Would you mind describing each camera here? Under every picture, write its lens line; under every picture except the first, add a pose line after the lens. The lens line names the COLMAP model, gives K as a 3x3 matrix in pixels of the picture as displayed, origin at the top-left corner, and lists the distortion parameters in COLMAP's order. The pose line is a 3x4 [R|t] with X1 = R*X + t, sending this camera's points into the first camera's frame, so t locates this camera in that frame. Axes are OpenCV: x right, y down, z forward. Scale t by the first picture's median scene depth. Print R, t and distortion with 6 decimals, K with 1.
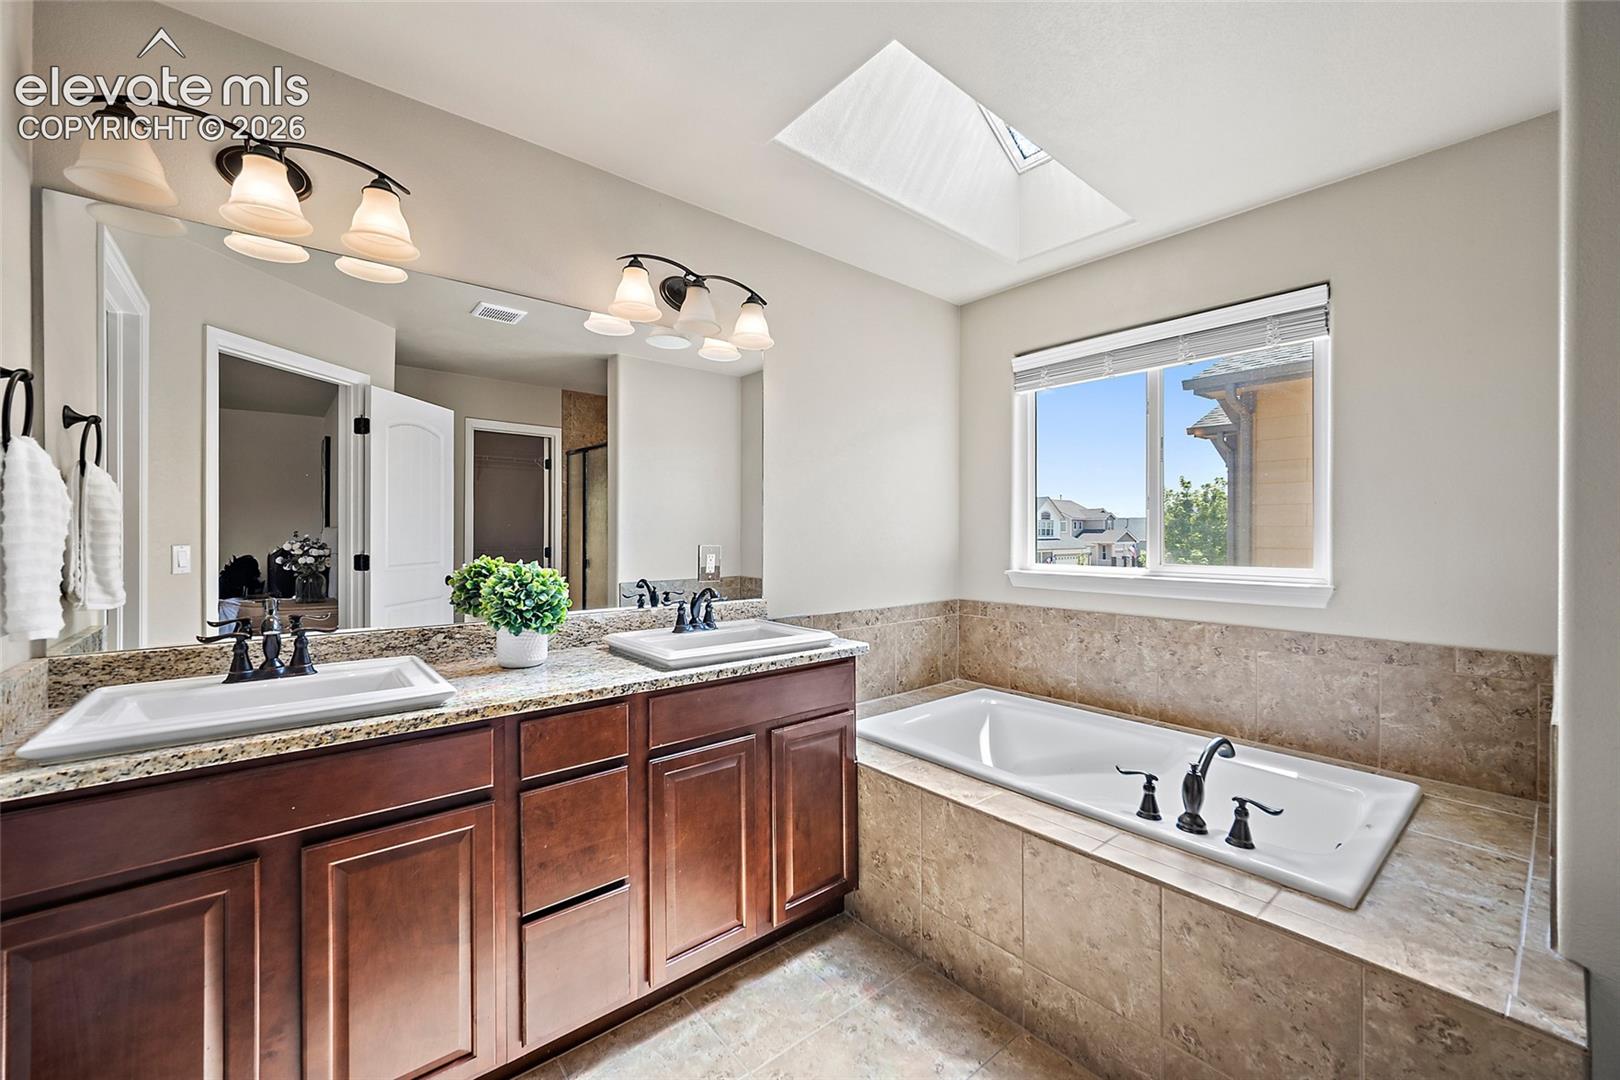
lens RADIAL K [[641.7, 0, 811.3], [0, 641.7, 536.7], [0, 0, 1]] dist [-0.001426, -0.000149]
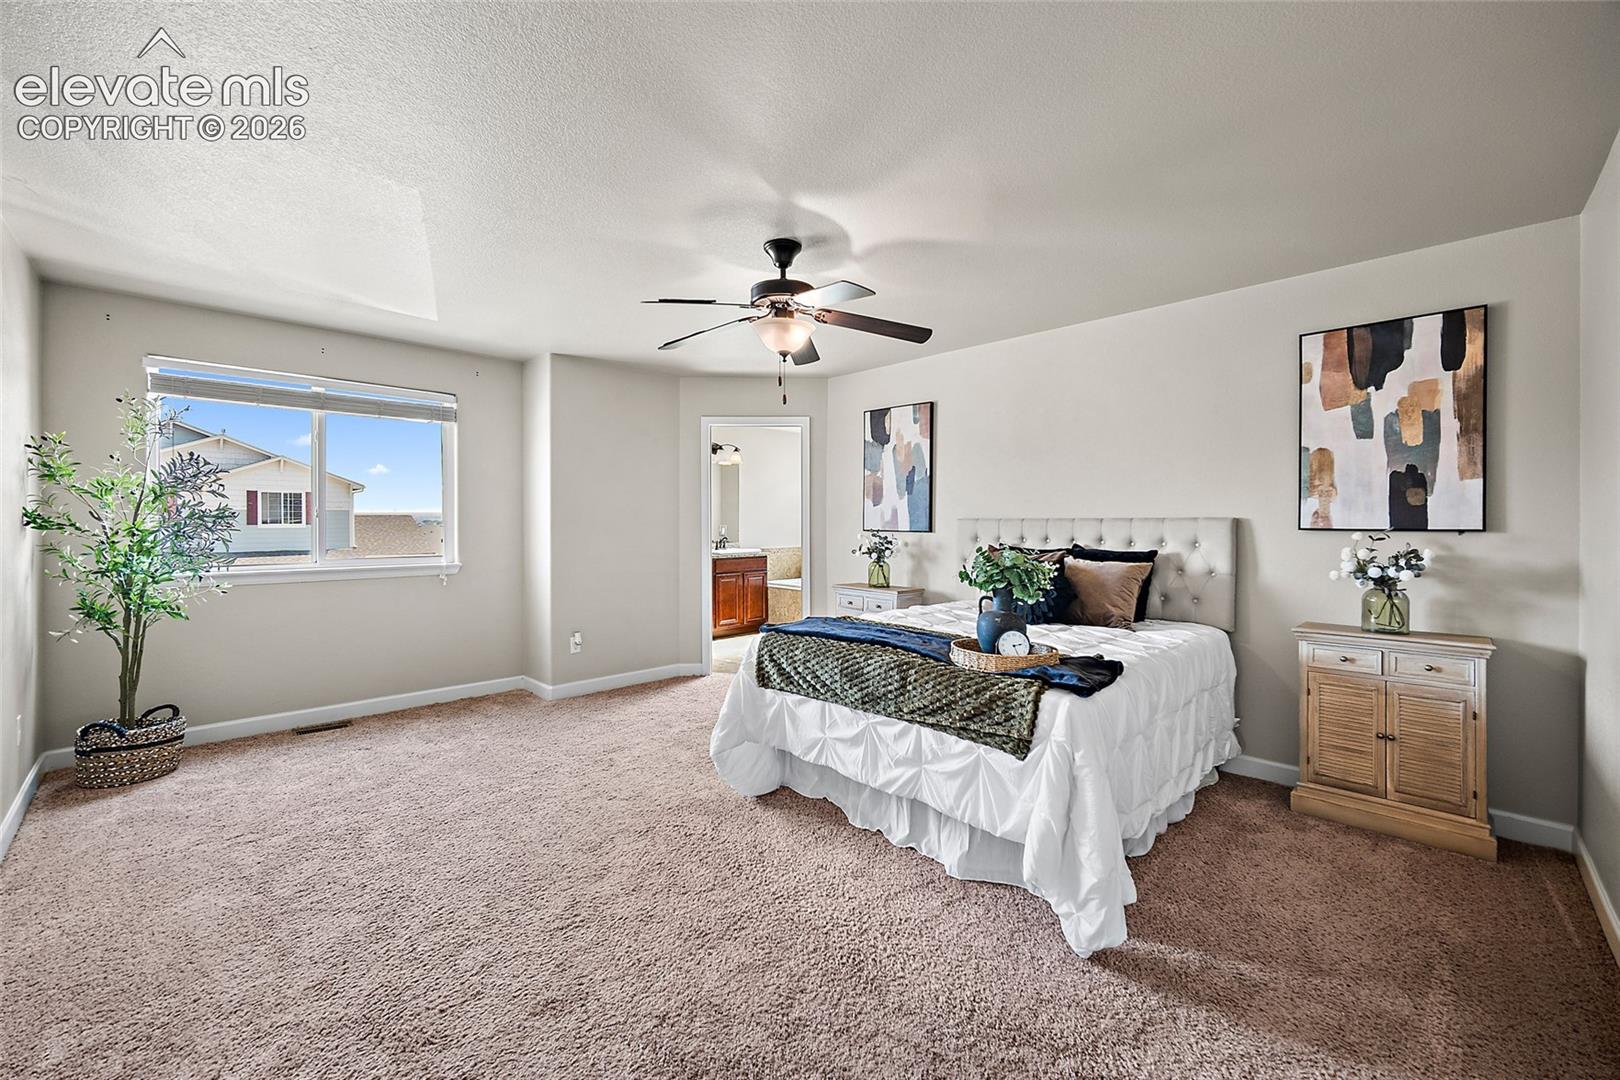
lens RADIAL K [[641.7, 0, 822.7], [0, 641.7, 527.0], [0, 0, 1]] dist [-0.001426, -0.000149]
pose [[0.994371, -0.001448, 0.105941, -0.000229], [0.000877, 0.999985, 0.005436, 0.002308], [-0.105947, -0.005312, 0.994358, -1.743183]]
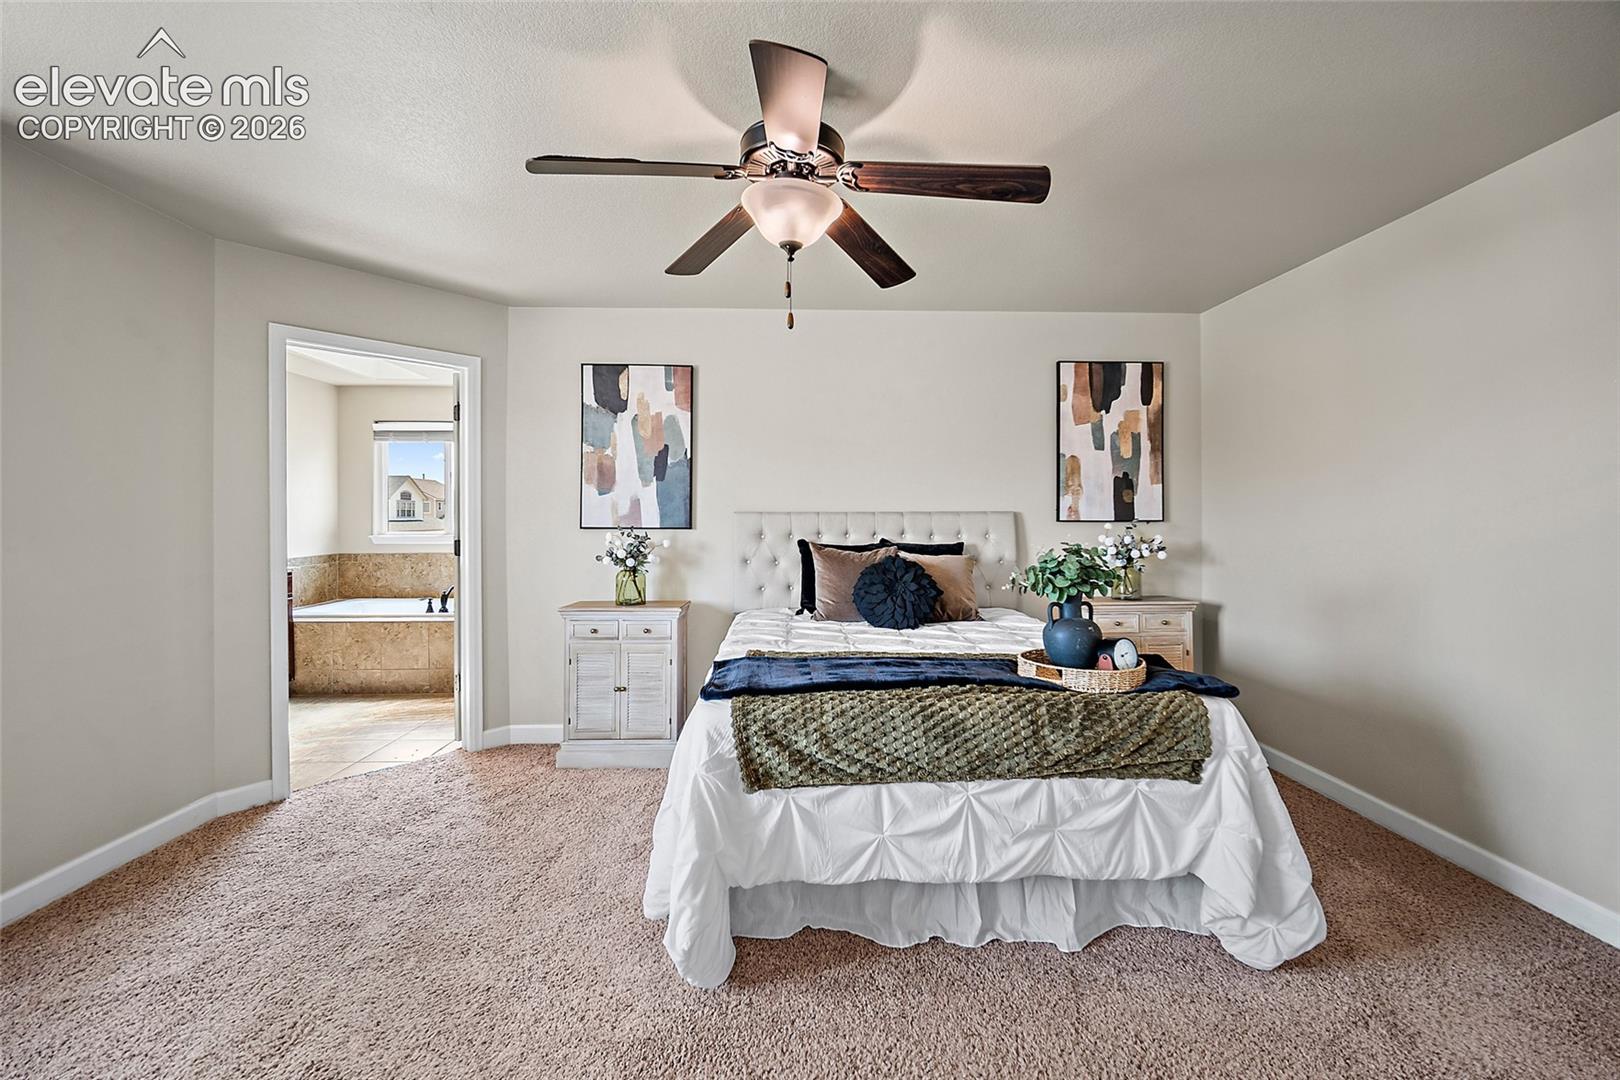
lens RADIAL K [[641.7, 0, 819.1], [0, 641.7, 516.5], [0, 0, 1]] dist [-0.001426, -0.000149]
pose [[0.604552, -0.003559, 0.796558, -0.399059], [0.004794, 0.999988, 0.000830, -0.000044], [-0.796551, 0.003317, 0.604562, -1.193742]]
